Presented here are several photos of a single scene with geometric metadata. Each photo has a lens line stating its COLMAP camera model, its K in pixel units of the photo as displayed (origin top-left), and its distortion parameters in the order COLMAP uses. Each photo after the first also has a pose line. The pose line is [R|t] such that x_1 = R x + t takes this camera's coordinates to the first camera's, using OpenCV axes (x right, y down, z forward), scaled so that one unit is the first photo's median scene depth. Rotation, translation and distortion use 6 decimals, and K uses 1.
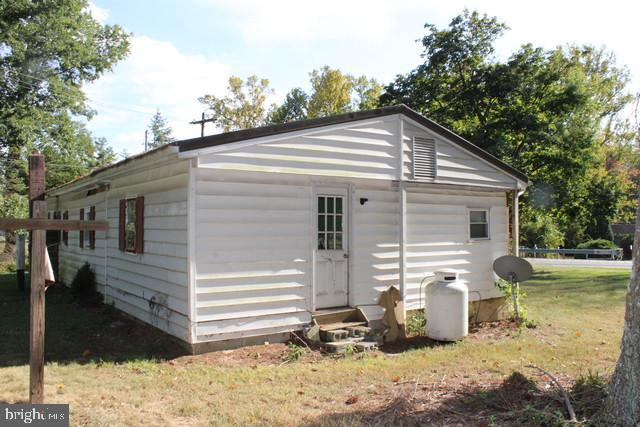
lens RADIAL K [[527.3, 0, 320.0], [0, 527.3, 213.5], [0, 0, 1]] dist [-0.169551, 0.160102]
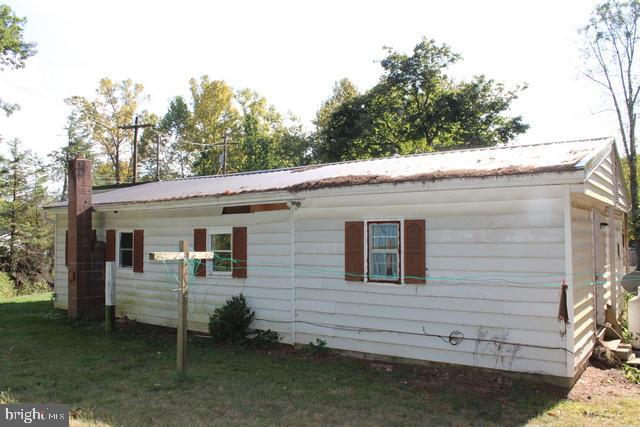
lens RADIAL K [[527.3, 0, 320.0], [0, 527.3, 213.5], [0, 0, 1]] dist [-0.169551, 0.160102]
pose [[0.949667, 0.013258, 0.312982, -0.097748], [-0.005671, 0.999668, -0.025137, -0.002394], [-0.313211, 0.022097, 0.949426, 0.025003]]
